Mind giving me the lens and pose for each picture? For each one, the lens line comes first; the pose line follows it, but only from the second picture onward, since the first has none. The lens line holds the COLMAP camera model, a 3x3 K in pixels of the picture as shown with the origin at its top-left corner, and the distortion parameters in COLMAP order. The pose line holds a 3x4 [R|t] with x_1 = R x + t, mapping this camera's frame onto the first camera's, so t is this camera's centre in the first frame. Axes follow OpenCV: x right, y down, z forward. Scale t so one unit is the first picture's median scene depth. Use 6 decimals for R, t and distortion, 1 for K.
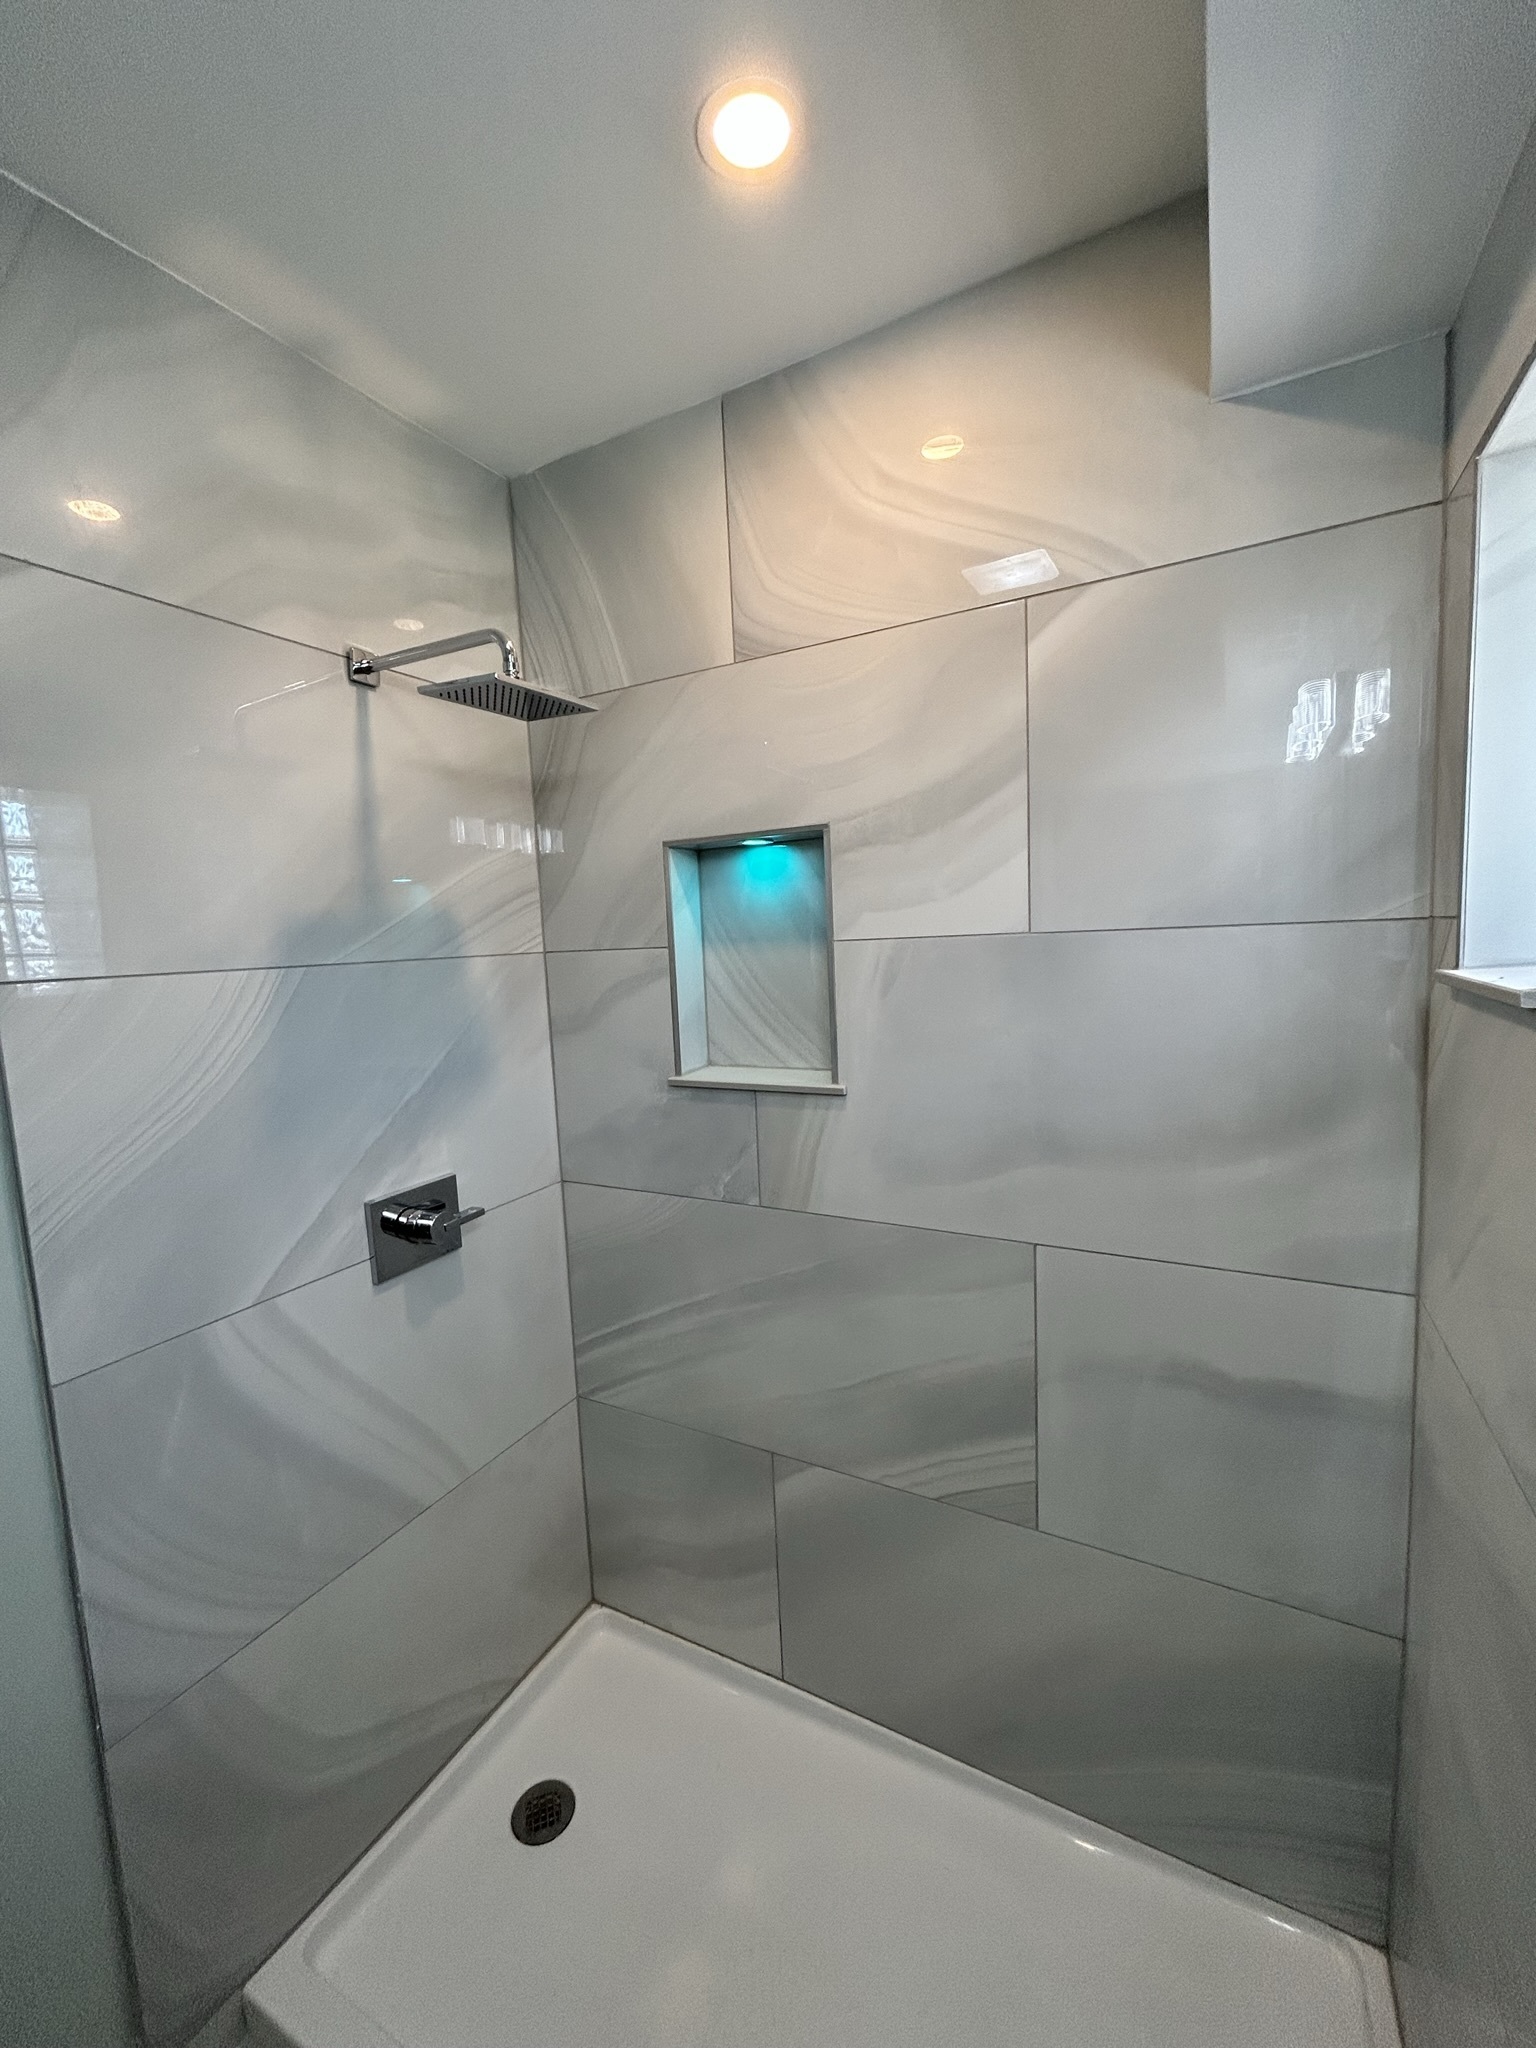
lens RADIAL K [[832.3, 0, 761.8], [0, 832.3, 1023.2], [0, 0, 1]] dist [-0.002648, 0.000168]
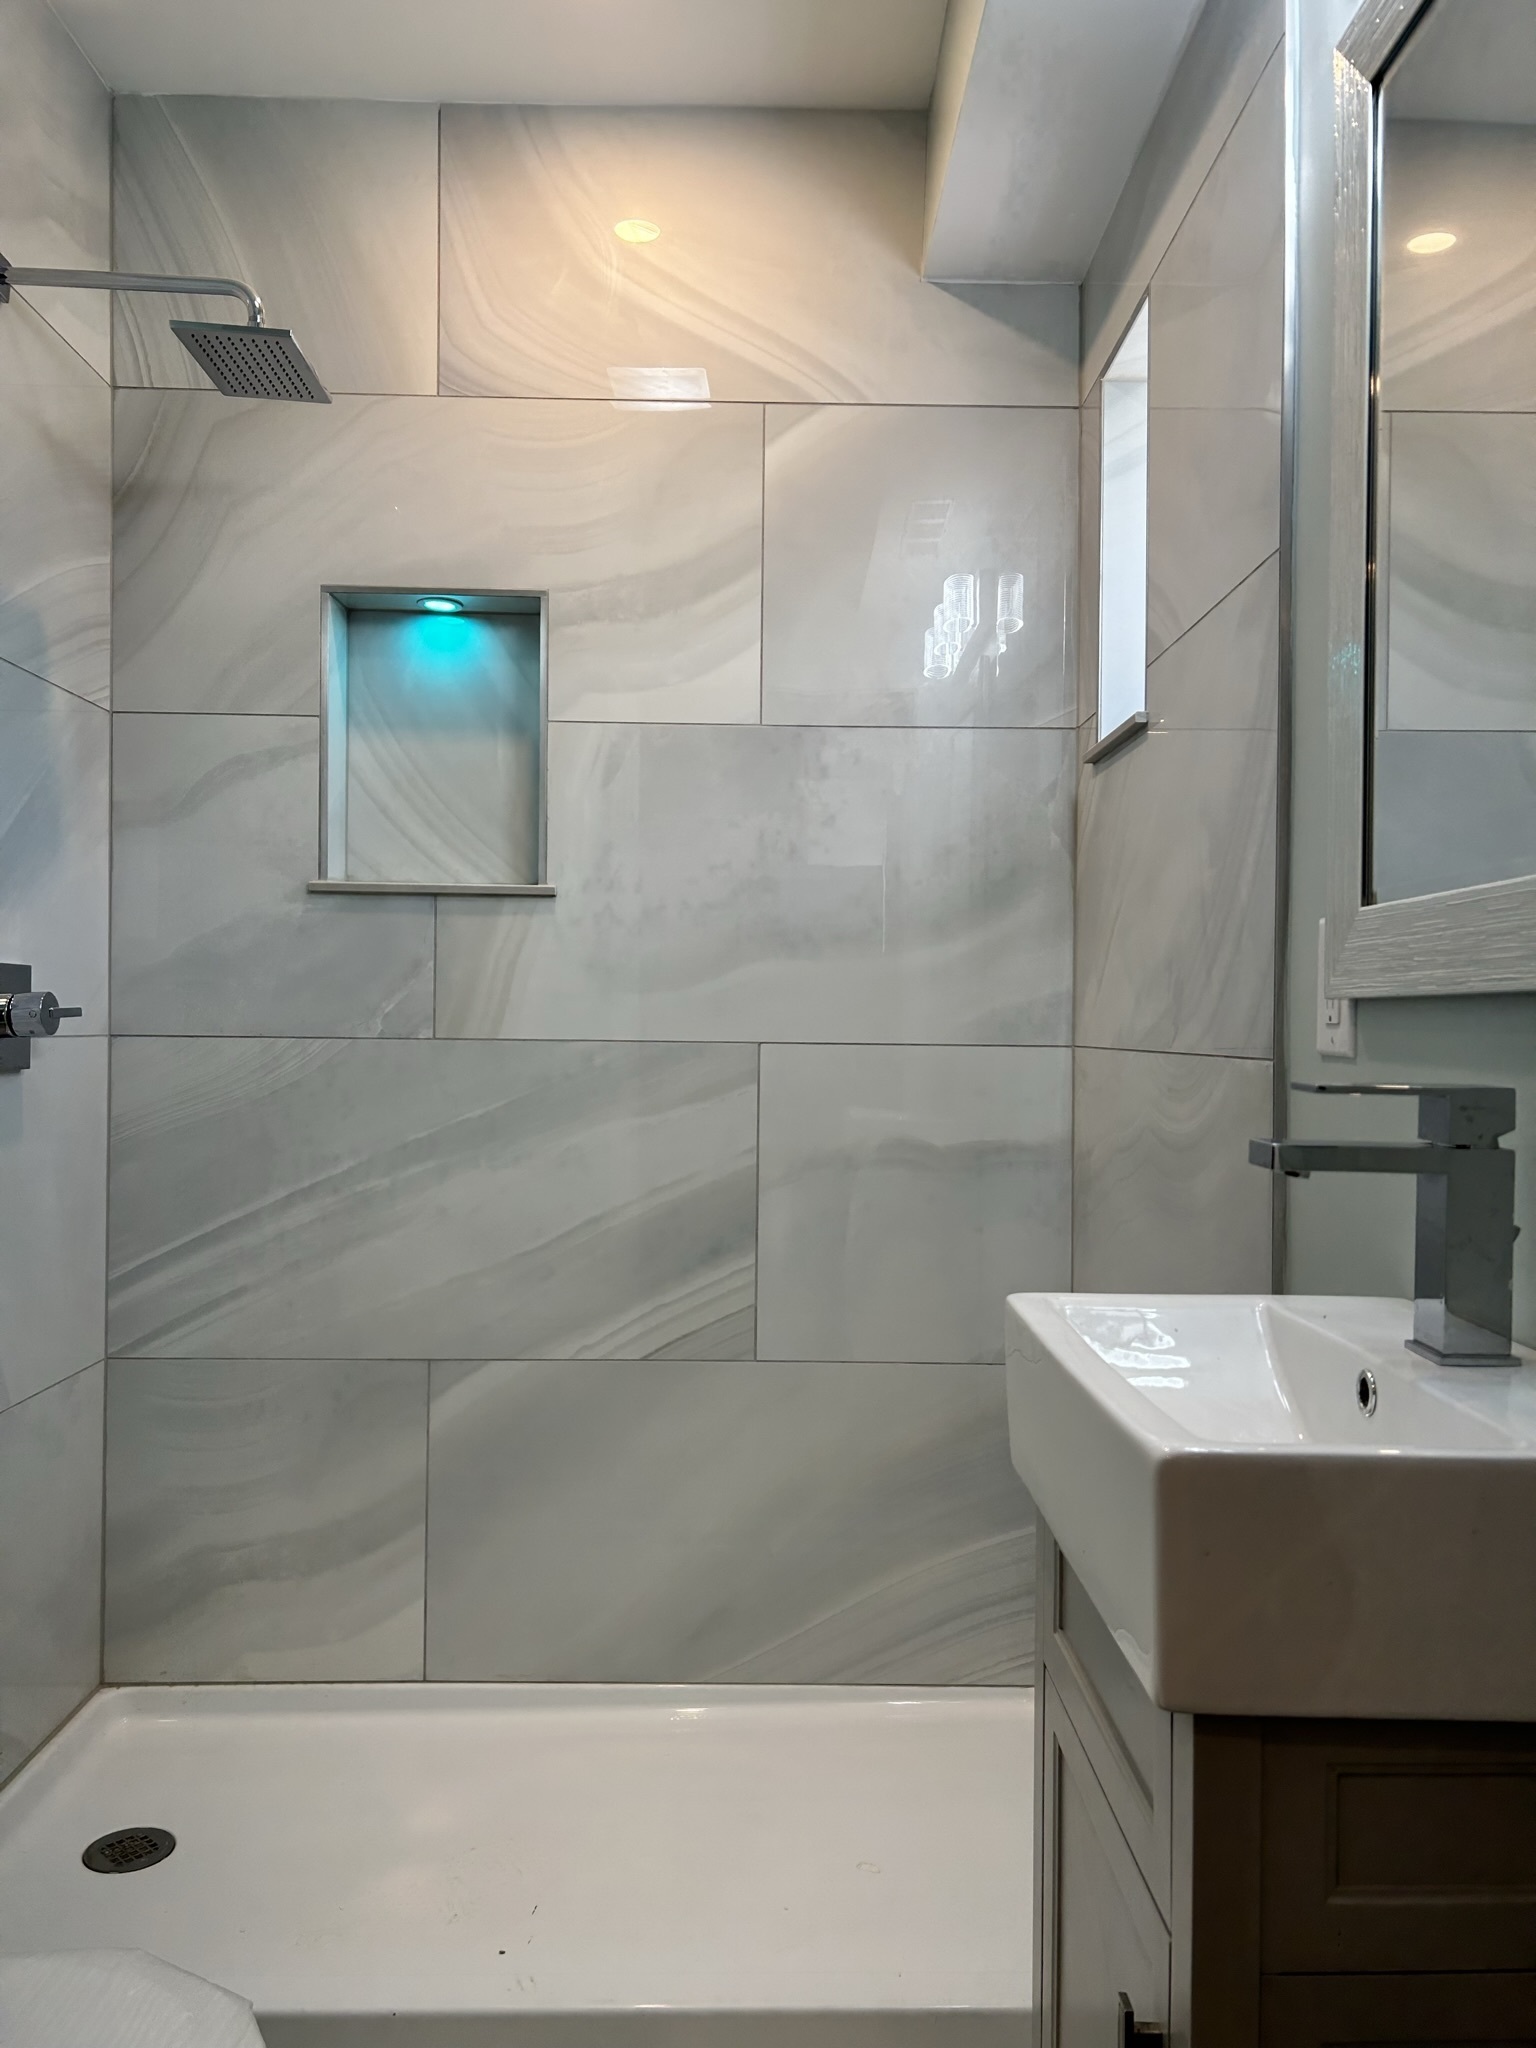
lens RADIAL K [[1574.3, 0, 769.8], [0, 1574.3, 1034.8], [0, 0, 1]] dist [0.030757, -0.025377]
pose [[0.868138, 0.056957, 0.493045, -0.508434], [0.000103, 0.993373, -0.114937, 0.419502], [-0.496324, 0.099832, 0.862378, -0.528924]]
